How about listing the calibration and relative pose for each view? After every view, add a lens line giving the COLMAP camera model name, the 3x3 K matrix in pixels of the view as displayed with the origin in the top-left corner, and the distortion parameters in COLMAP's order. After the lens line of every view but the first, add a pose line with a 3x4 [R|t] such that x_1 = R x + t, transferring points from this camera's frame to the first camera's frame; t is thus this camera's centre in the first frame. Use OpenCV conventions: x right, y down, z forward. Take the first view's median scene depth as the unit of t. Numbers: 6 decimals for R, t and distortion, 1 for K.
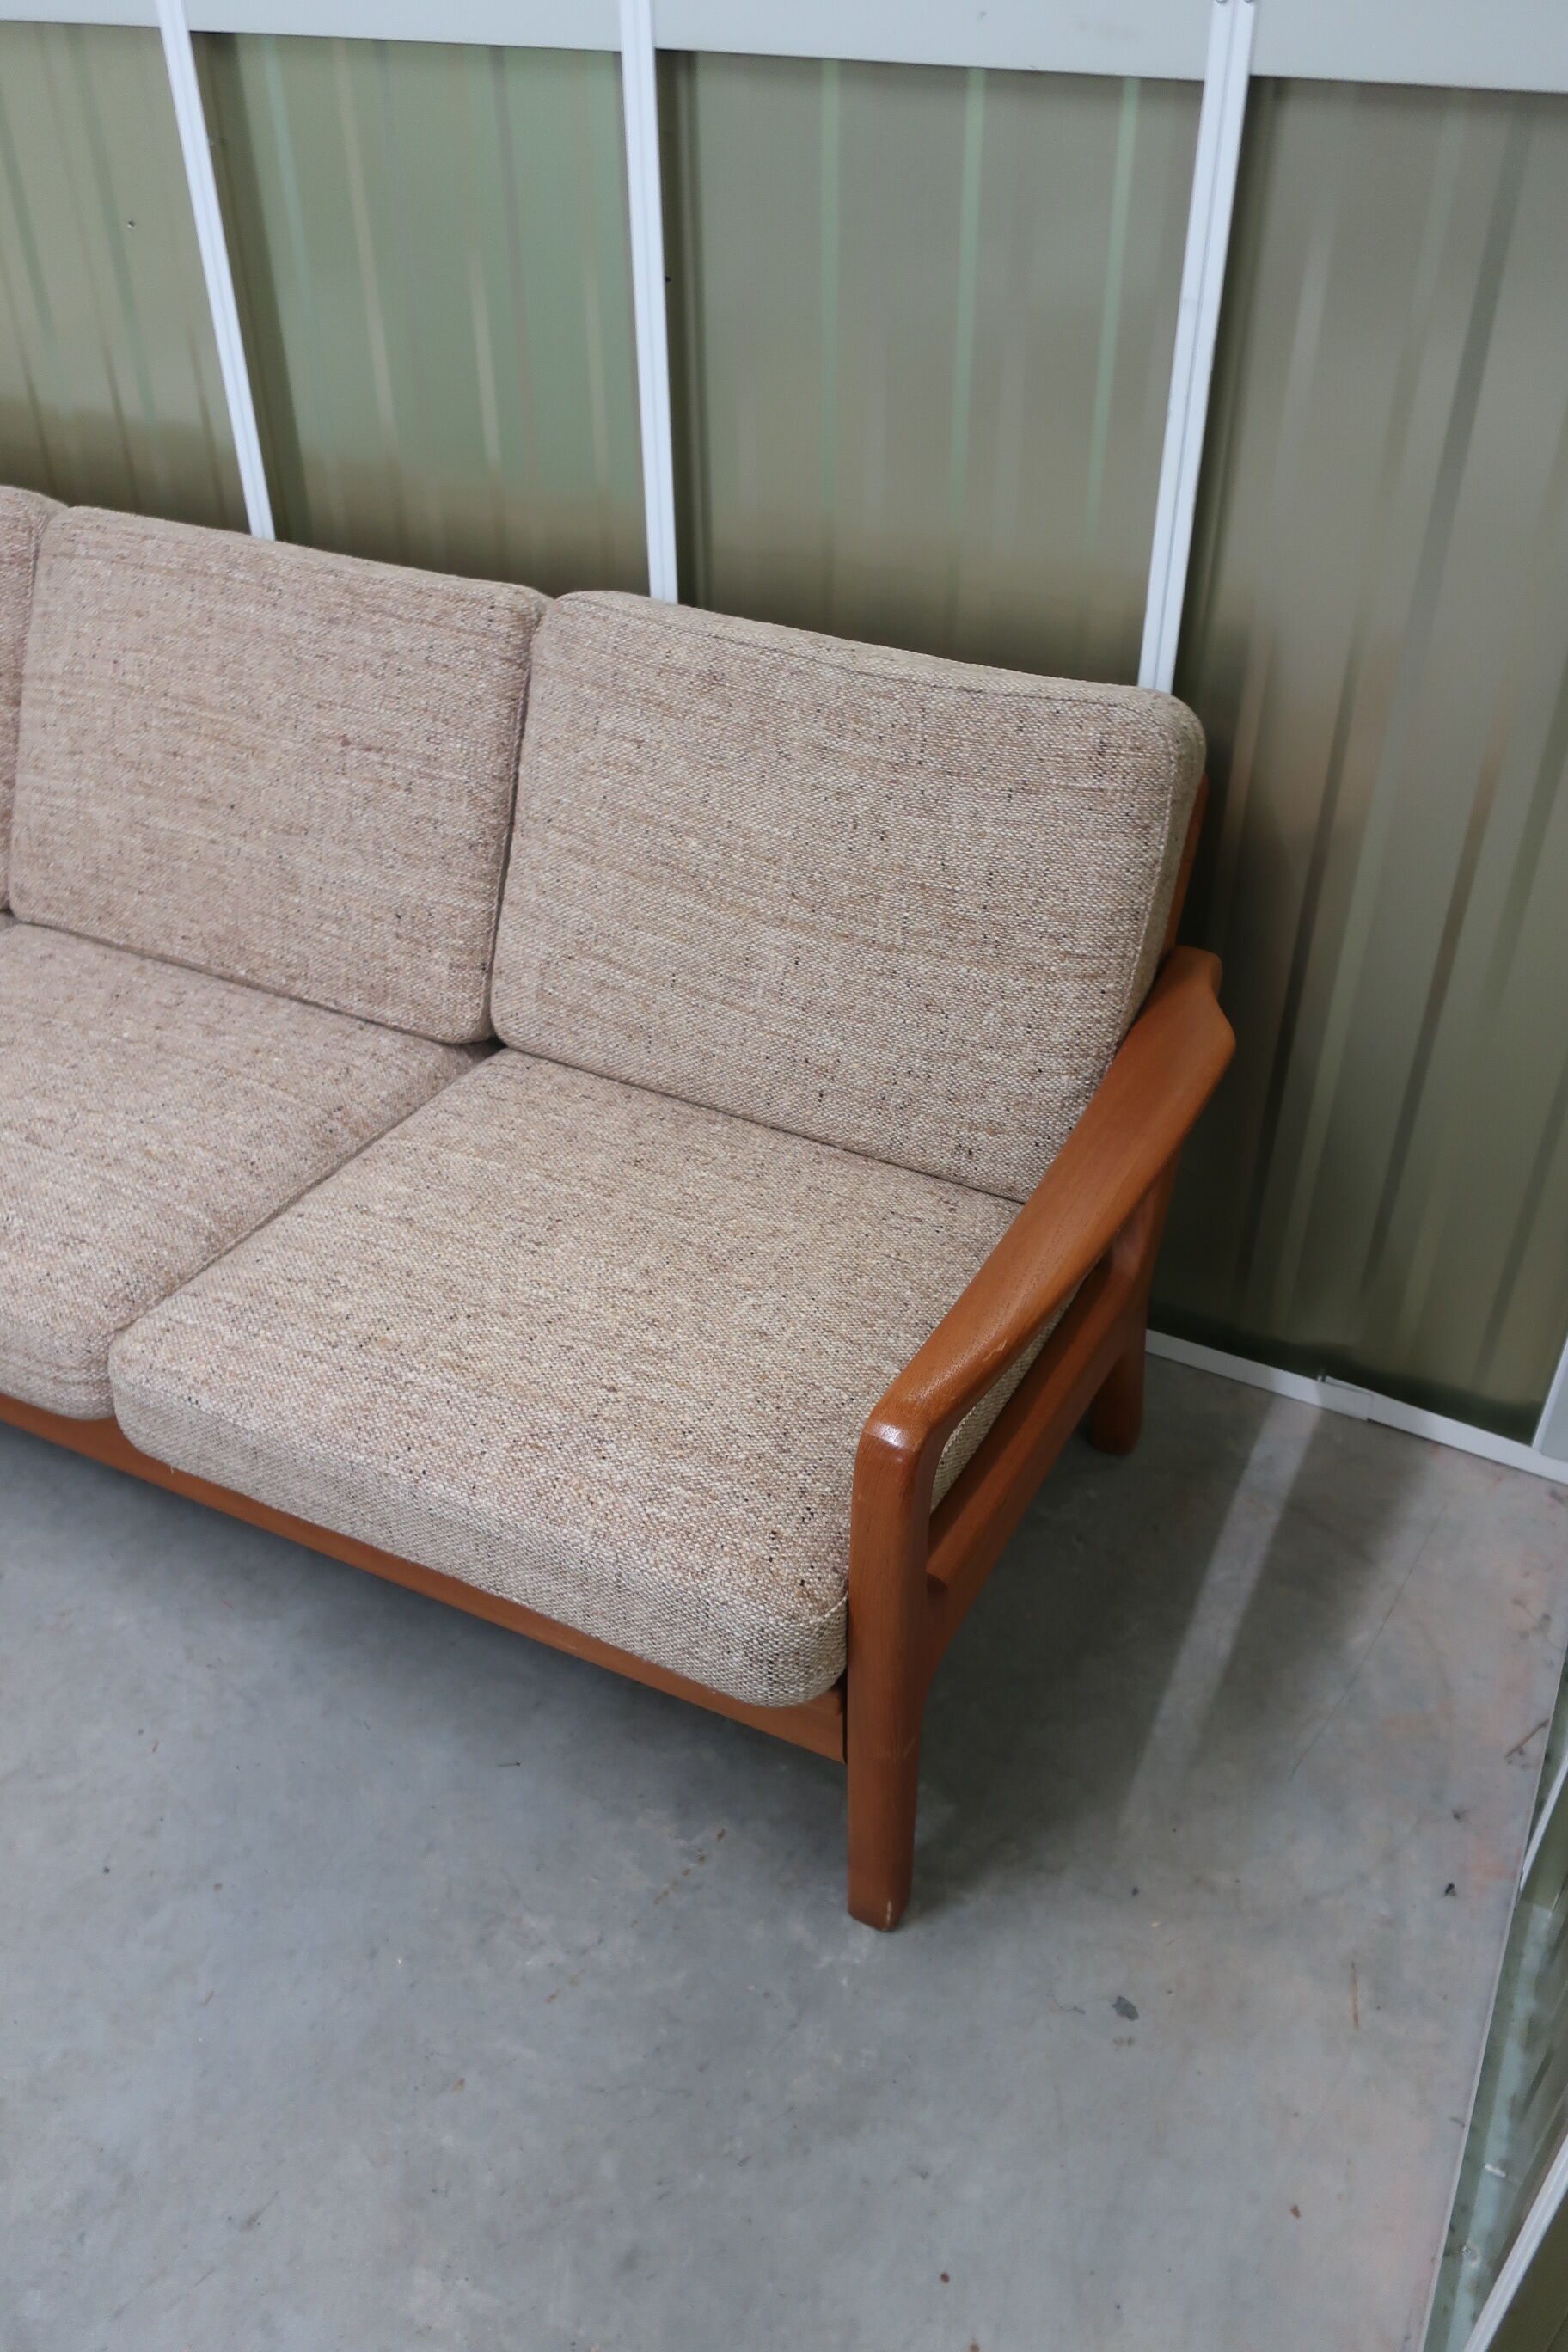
lens RADIAL K [[1858.7, 0, 784.0], [0, 1858.7, 1176.0], [0, 0, 1]] dist [-0.007427, 0.017921]
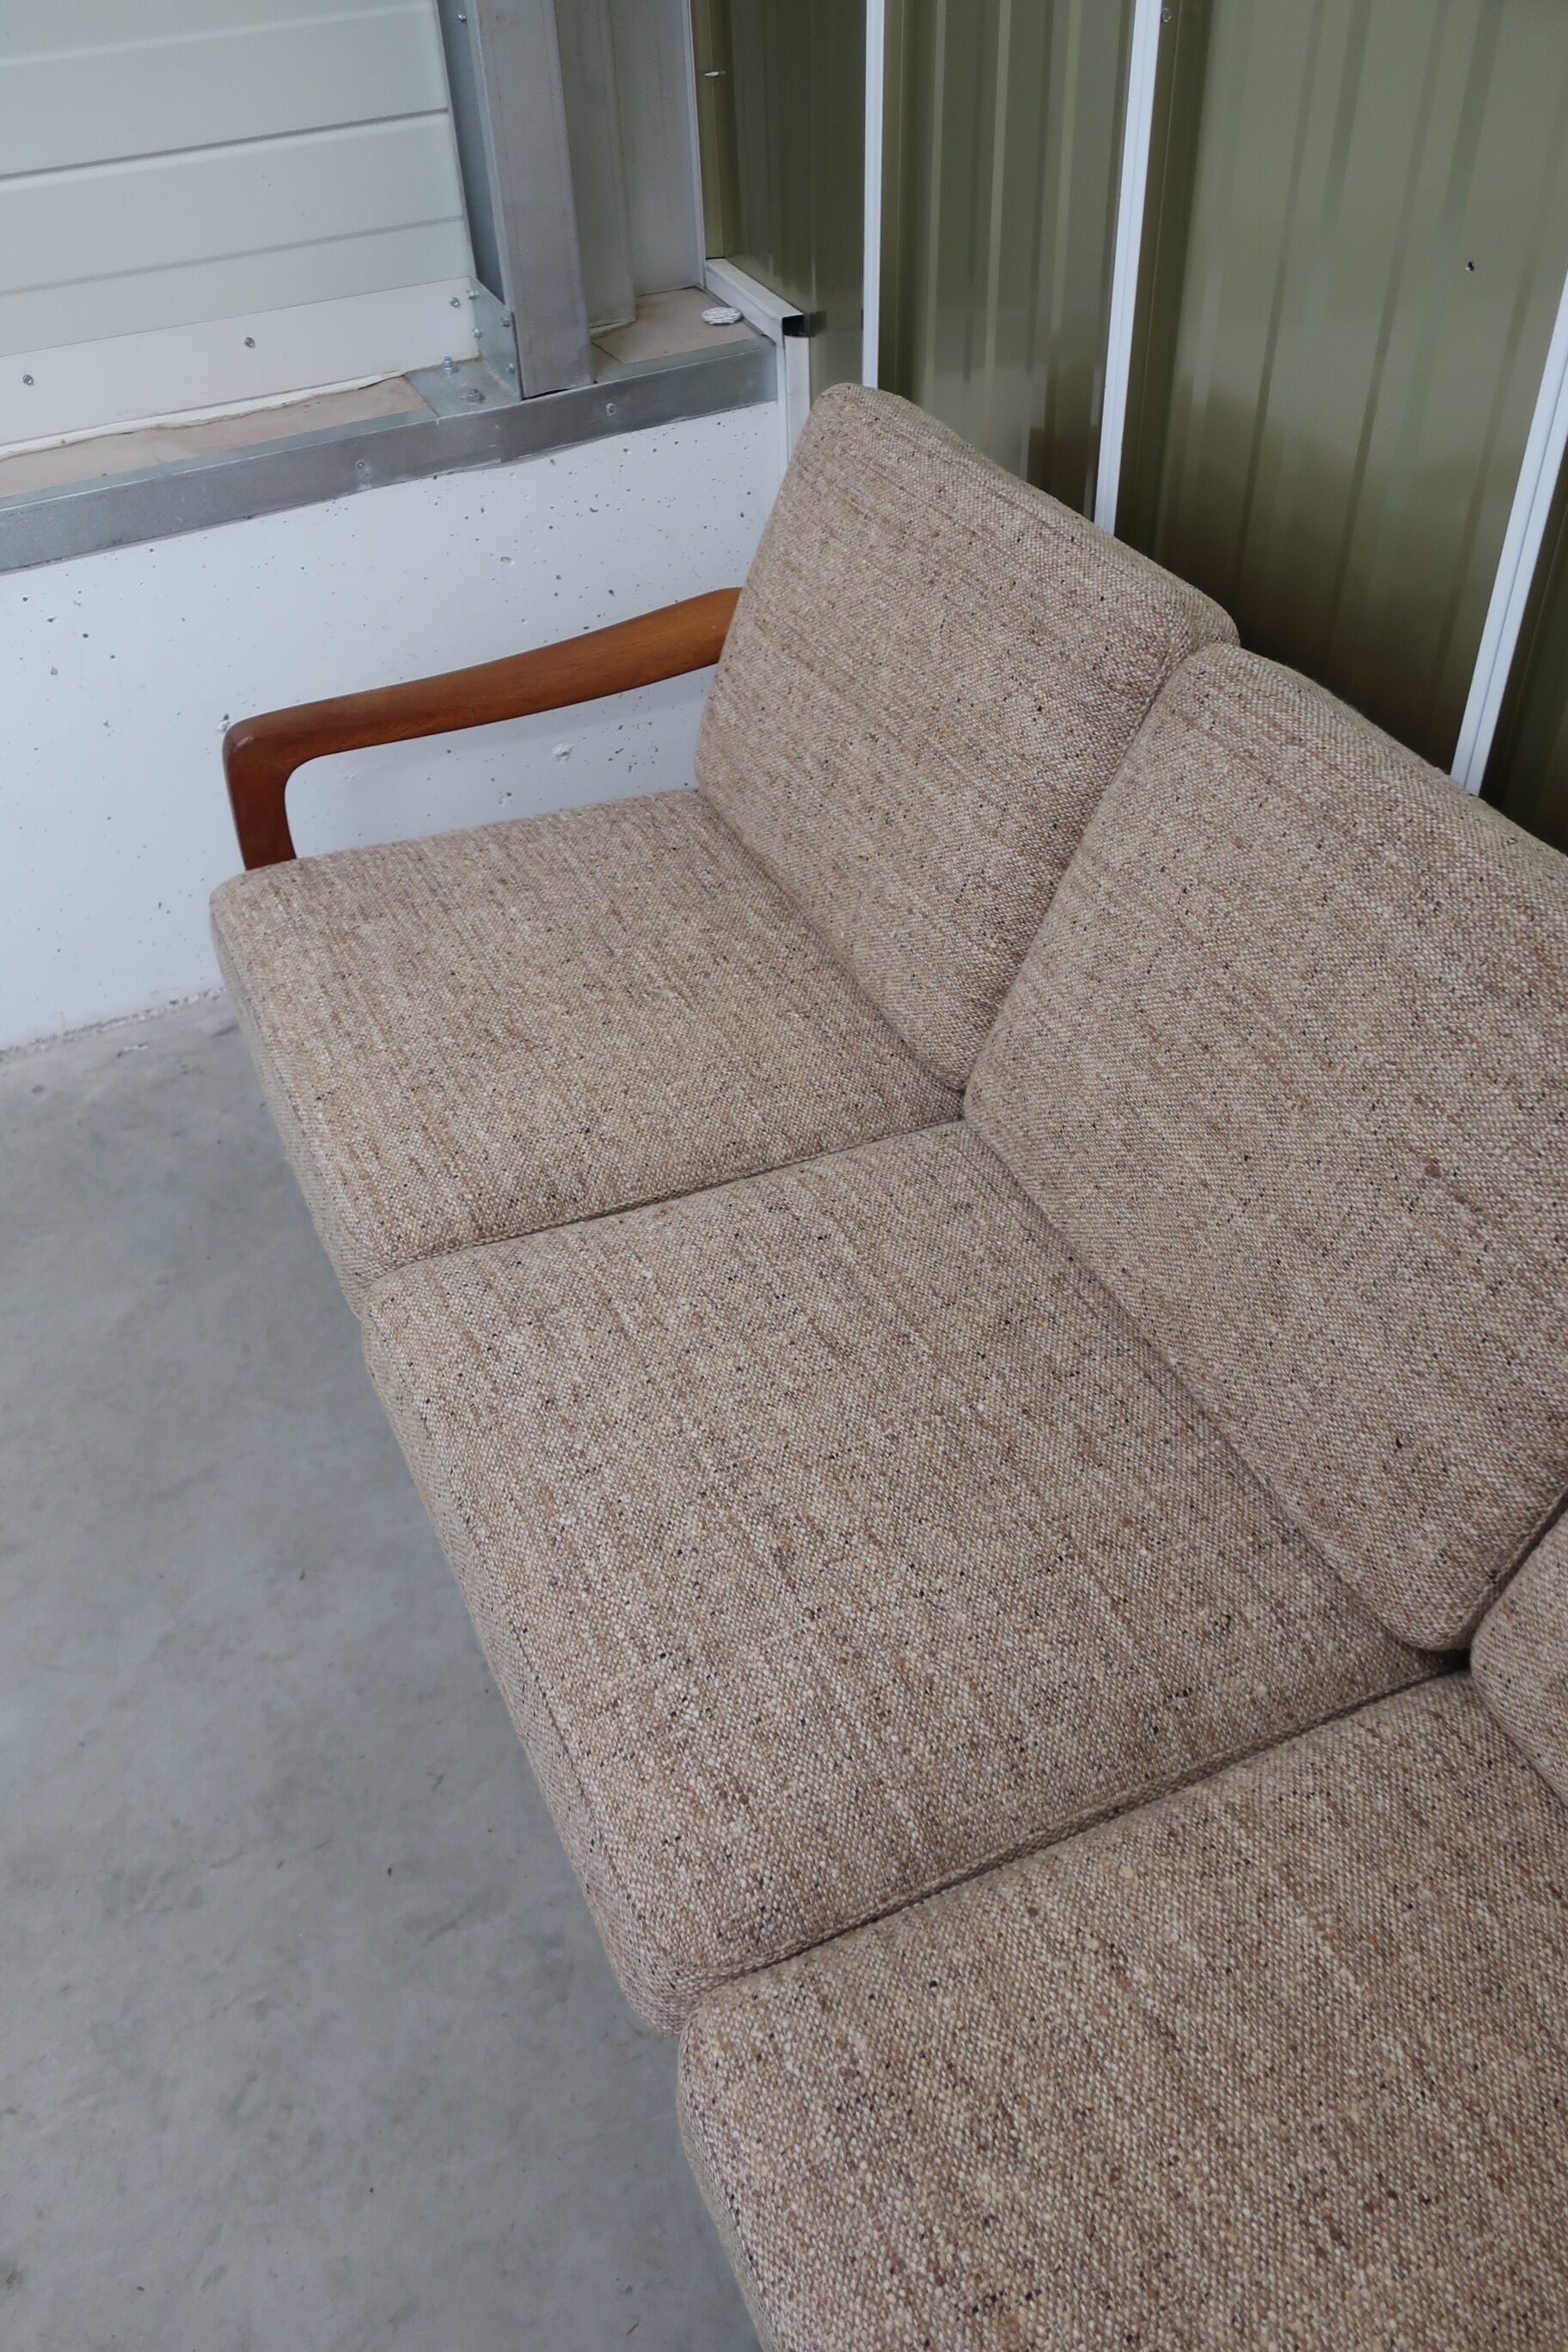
lens RADIAL K [[1845.8, 0, 793.9], [0, 1845.8, 1178.5], [0, 0, 1]] dist [0.009757, 0.000571]
pose [[0.782743, 0.405986, -0.471687, -0.108069], [-0.350502, 0.913866, 0.204932, -0.286210], [0.514258, 0.004918, 0.857622, 0.345402]]
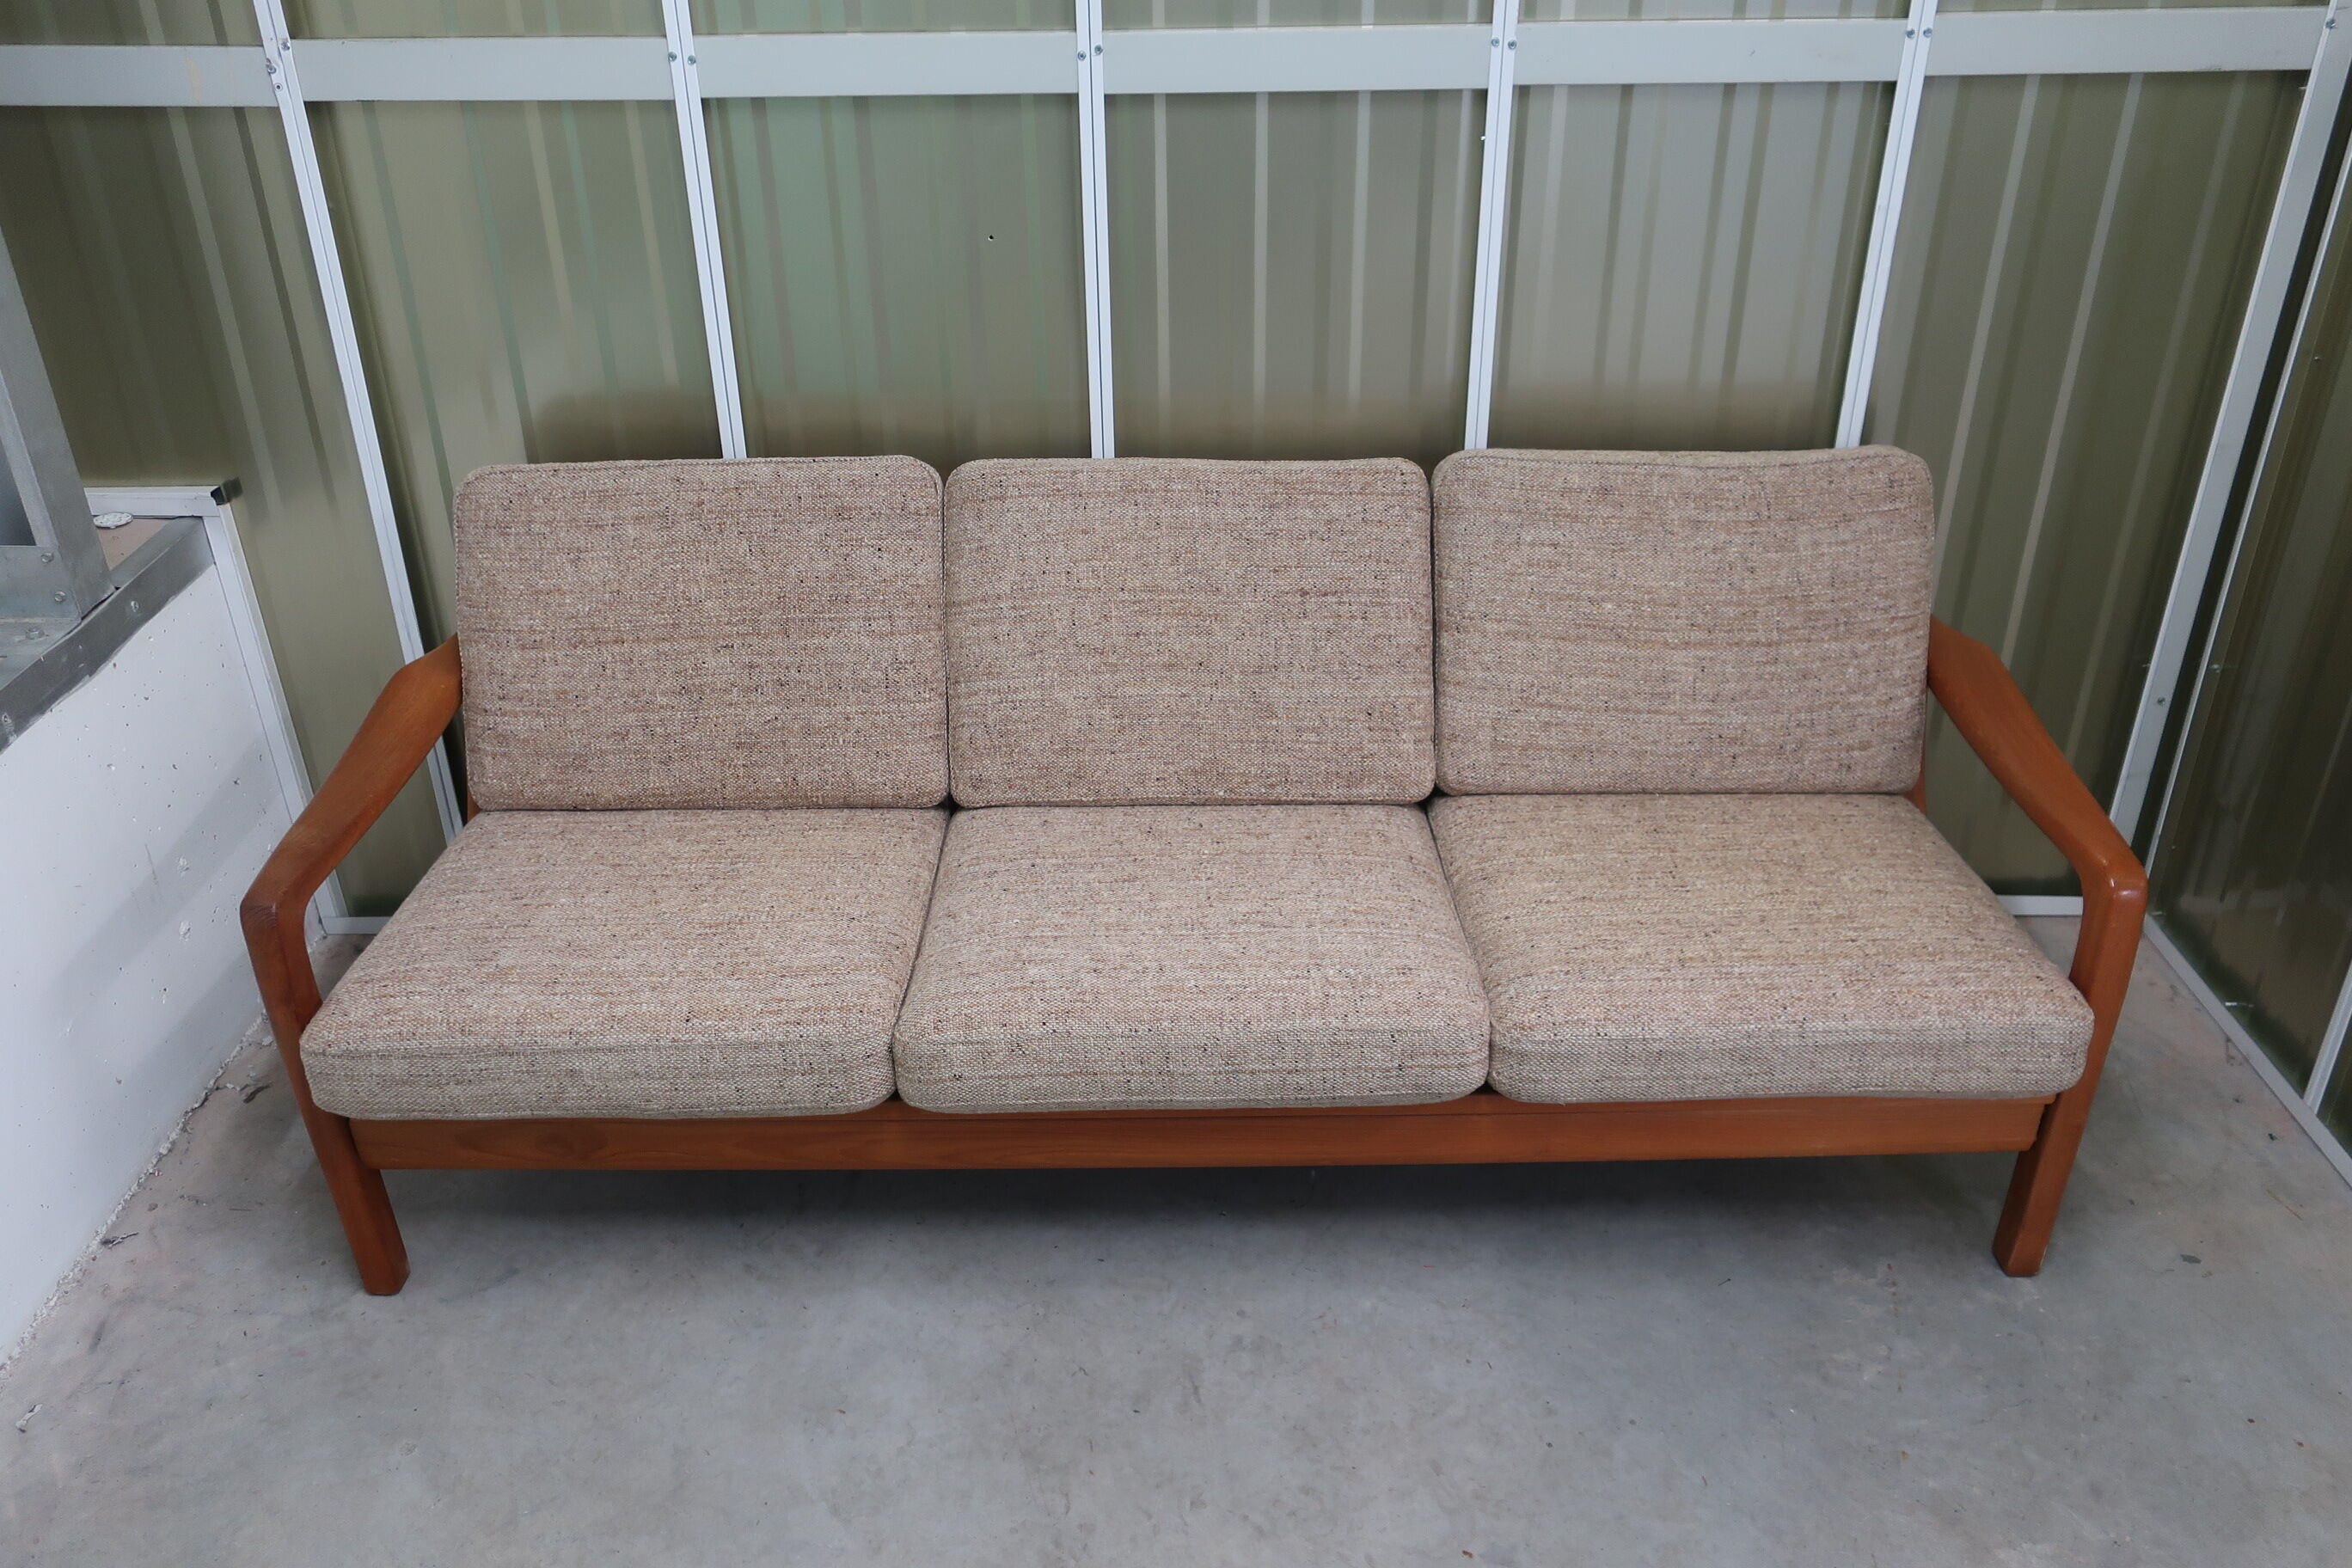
lens RADIAL K [[1845.8, 0, 1179.0], [0, 1845.8, 799.1], [0, 0, 1]] dist [0.009757, 0.000571]
pose [[0.890203, -0.226134, 0.395477, -0.863428], [0.276797, 0.957975, -0.075288, -0.022658], [-0.361832, 0.176488, 0.915385, -0.125944]]
